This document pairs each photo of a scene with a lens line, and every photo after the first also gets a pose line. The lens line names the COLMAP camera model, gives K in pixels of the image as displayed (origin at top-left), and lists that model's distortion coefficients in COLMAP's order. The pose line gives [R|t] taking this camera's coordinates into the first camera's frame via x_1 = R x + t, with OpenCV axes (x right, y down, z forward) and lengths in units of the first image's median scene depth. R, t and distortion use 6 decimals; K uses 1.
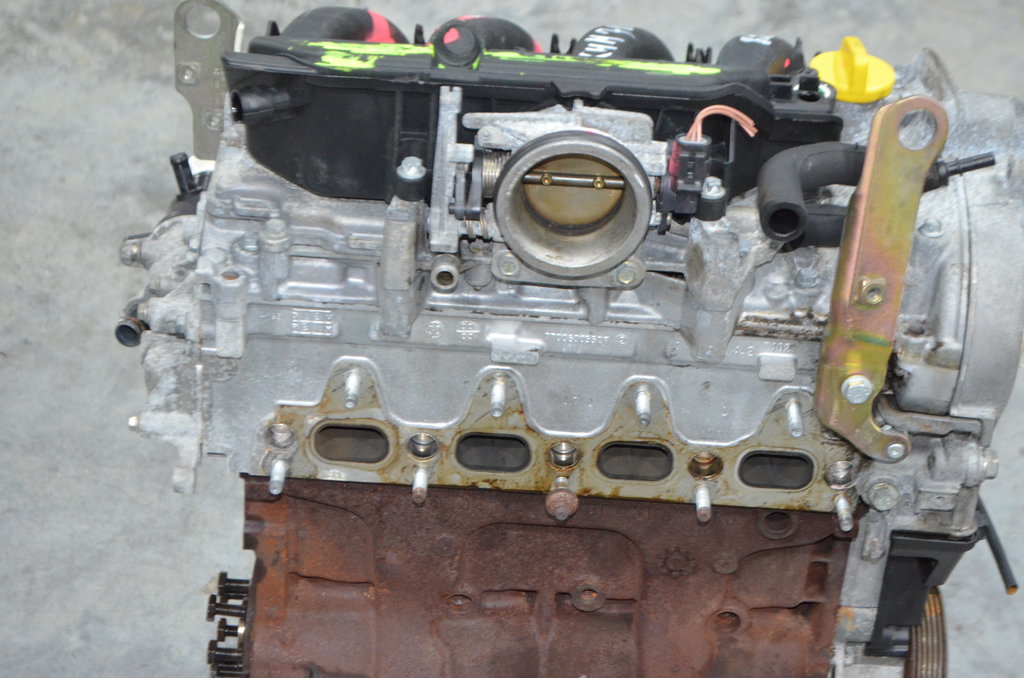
lens RADIAL K [[2356.8, 0, 514.1], [0, 2356.8, 414.7], [0, 0, 1]] dist [0.047049, 0.000000]
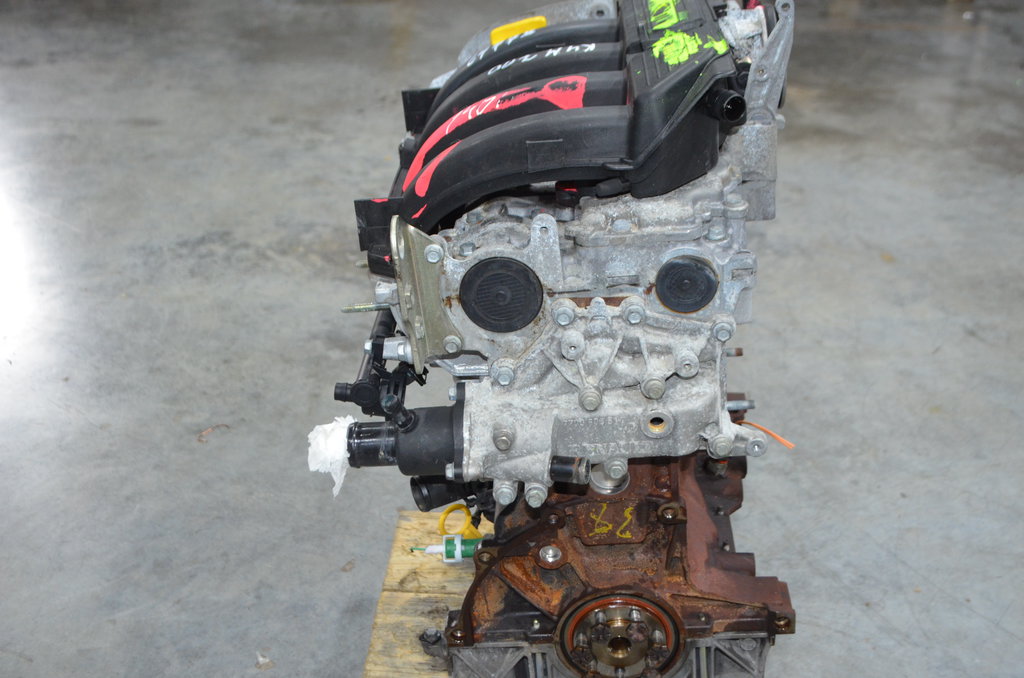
lens RADIAL K [[1264.5, 0, 516.0], [0, 1264.5, 360.7], [0, 0, 1]] dist [-0.040627, 0.000000]
pose [[0.998806, 0.009499, -0.047924, 0.011711], [-0.018095, 0.983084, -0.182258, 0.088605], [0.045382, 0.182907, 0.982082, 0.219386]]
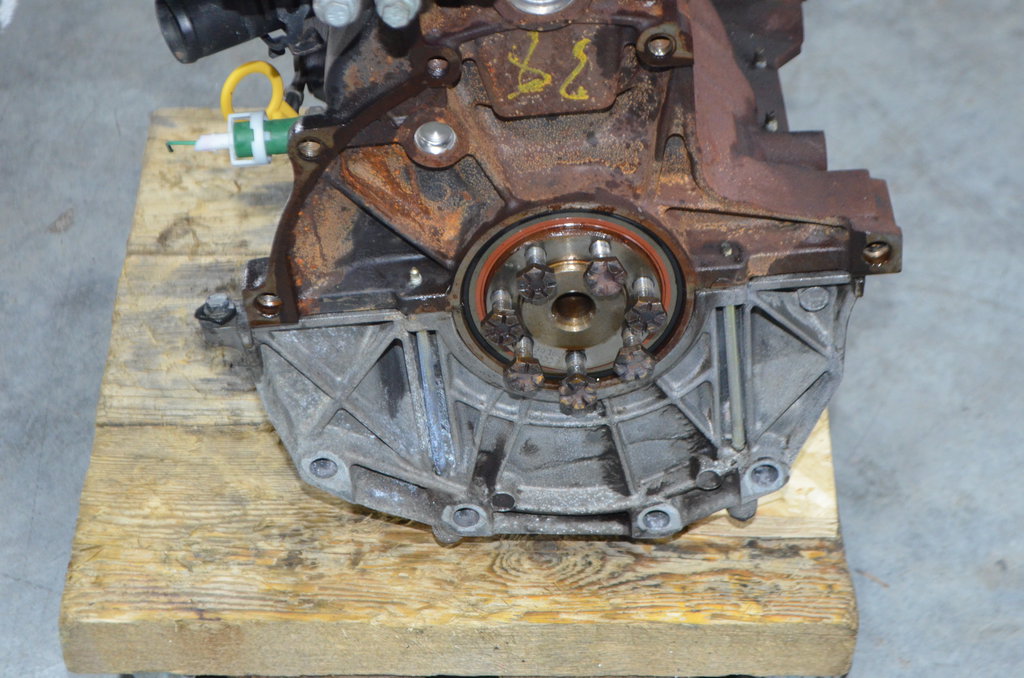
lens RADIAL K [[2356.8, 0, 517.0], [0, 2356.8, 402.9], [0, 0, 1]] dist [0.047049, 0.000000]
pose [[0.999663, -0.025861, 0.002117, 0.016587], [0.025792, 0.999276, 0.027959, 0.114379], [-0.002838, -0.027895, 0.999607, 0.236480]]
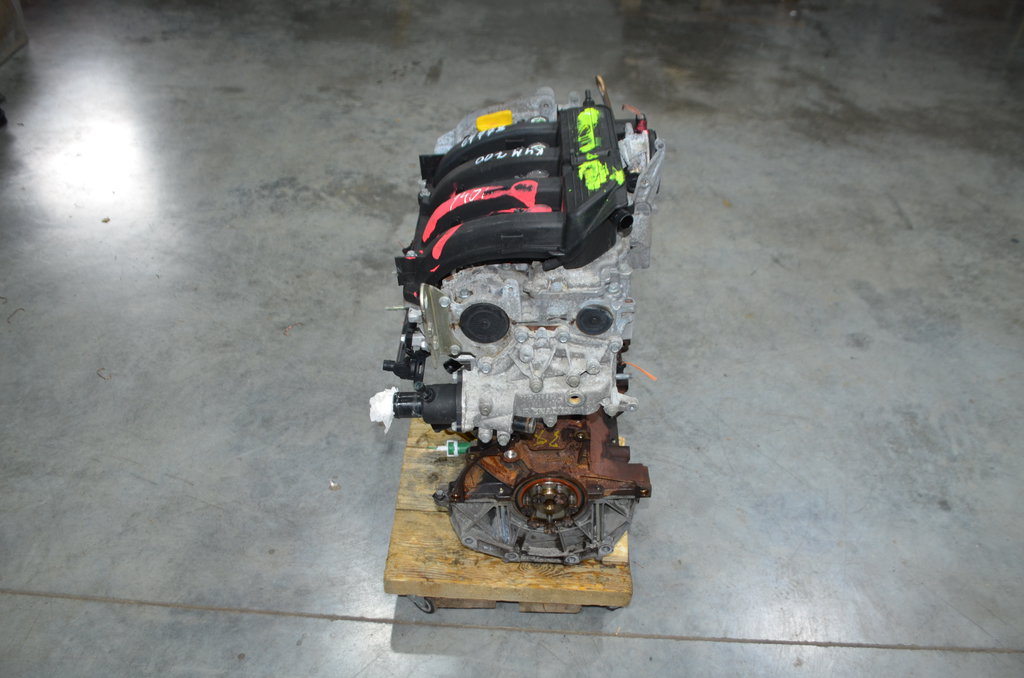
lens RADIAL K [[857.4, 0, 517.1], [0, 857.4, 369.3], [0, 0, 1]] dist [-0.079285, 0.002985]
pose [[0.999674, 0.025548, -0.000176, 0.005147], [-0.025545, 0.999644, 0.007683, 0.009202], [0.000373, -0.007676, 0.999970, 0.146840]]
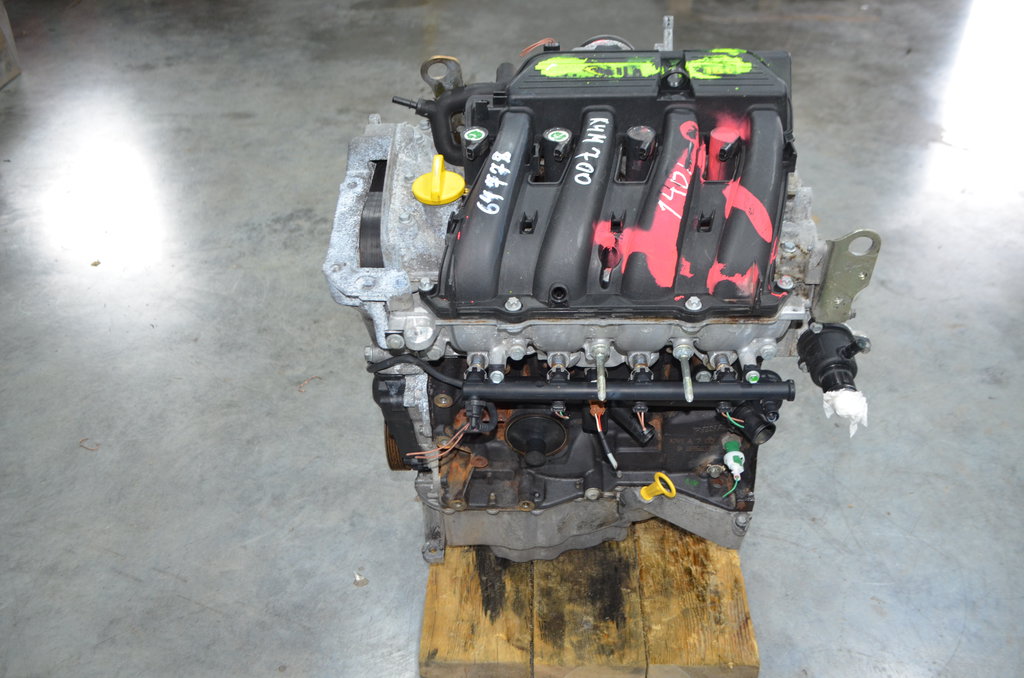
lens RADIAL K [[920.0, 0, 508.5], [0, 920.0, 336.5], [0, 0, 1]] dist [-0.076102, 0.011262]
pose [[0.998495, -0.007056, -0.054391, -0.014082], [0.002818, 0.996981, -0.077599, 0.000363], [0.054774, 0.077329, 0.995500, 0.255529]]
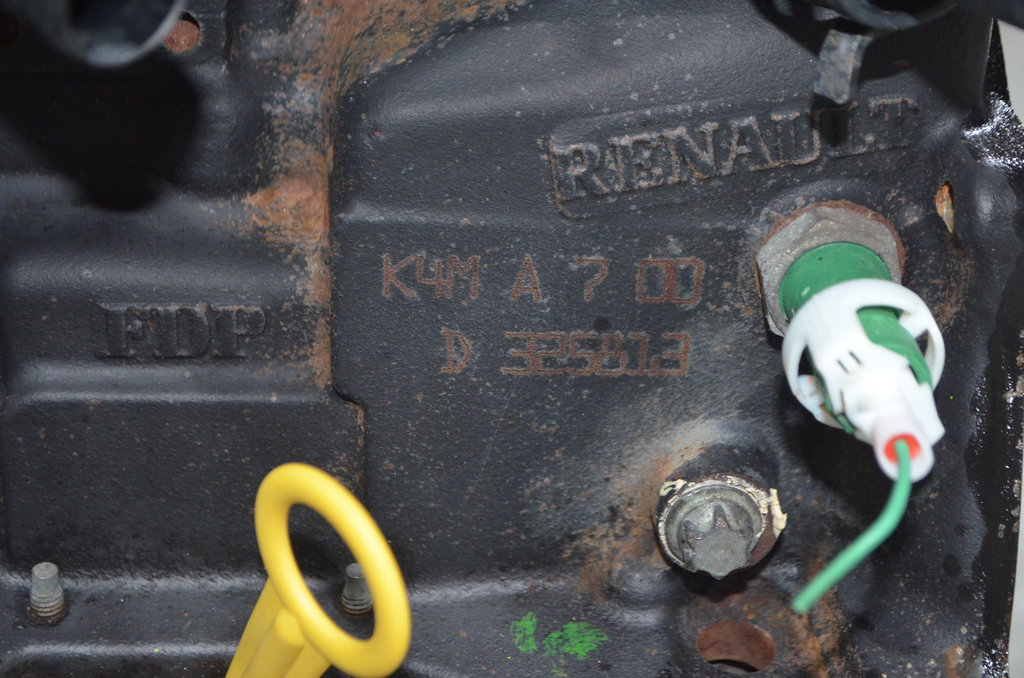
lens RADIAL K [[2035.8, 0, 505.1], [0, 2035.8, 334.5], [0, 0, 1]] dist [0.030921, 0.000000]
pose [[0.996941, 0.005834, 0.077945, 0.049019], [0.018122, 0.952787, -0.303099, 0.075046], [-0.076033, 0.303584, 0.949766, 0.654803]]
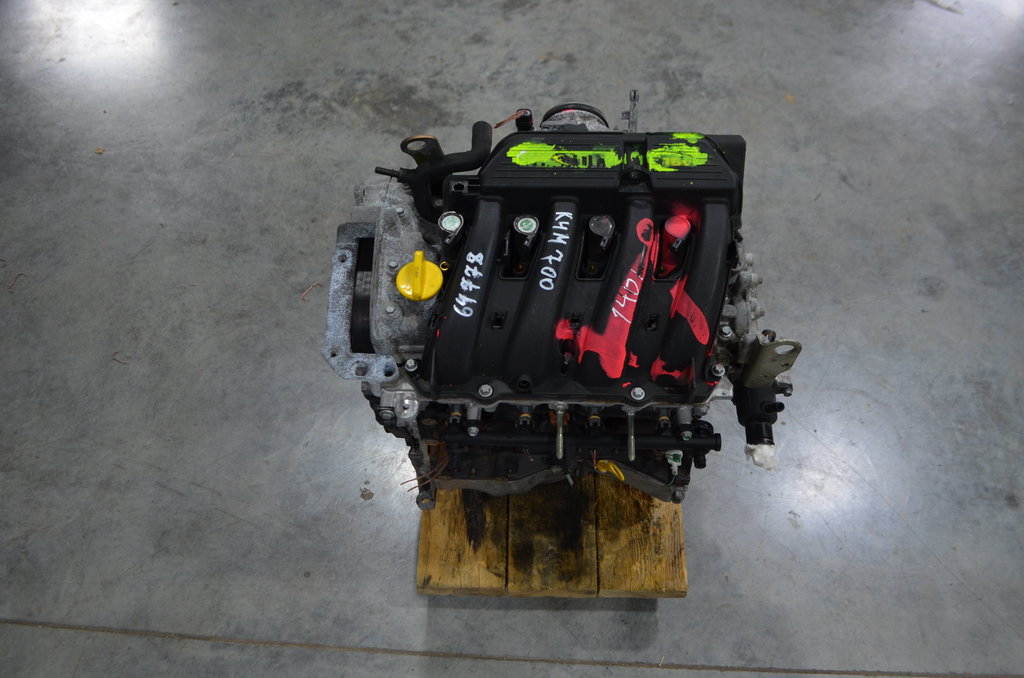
lens RADIAL K [[880.9, 0, 511.1], [0, 880.9, 345.5], [0, 0, 1]] dist [-0.080814, 0.006976]
pose [[0.998949, 0.010919, -0.044511, 0.000340], [0.000082, 0.970775, 0.239990, -0.190052], [0.045831, -0.239741, 0.969754, 0.217898]]
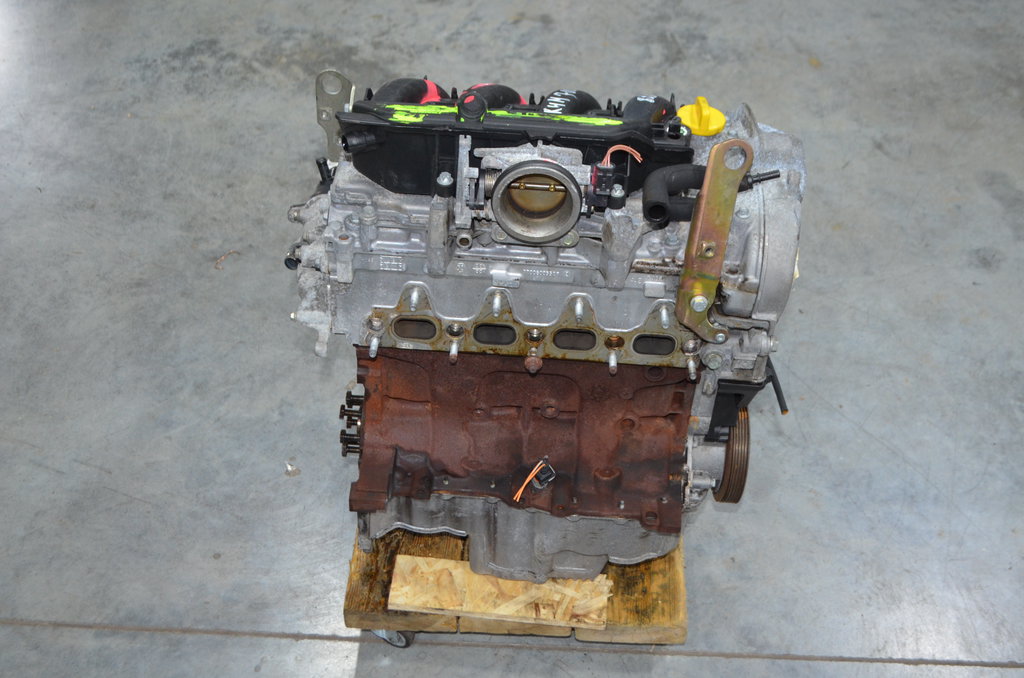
lens RADIAL K [[1264.5, 0, 517.5], [0, 1264.5, 387.3], [0, 0, 1]] dist [-0.040627, 0.000000]
pose [[0.999852, 0.006969, -0.015710, 0.015950], [-0.005247, 0.994234, 0.107105, -0.031509], [0.016366, -0.107006, 0.994124, 0.033544]]
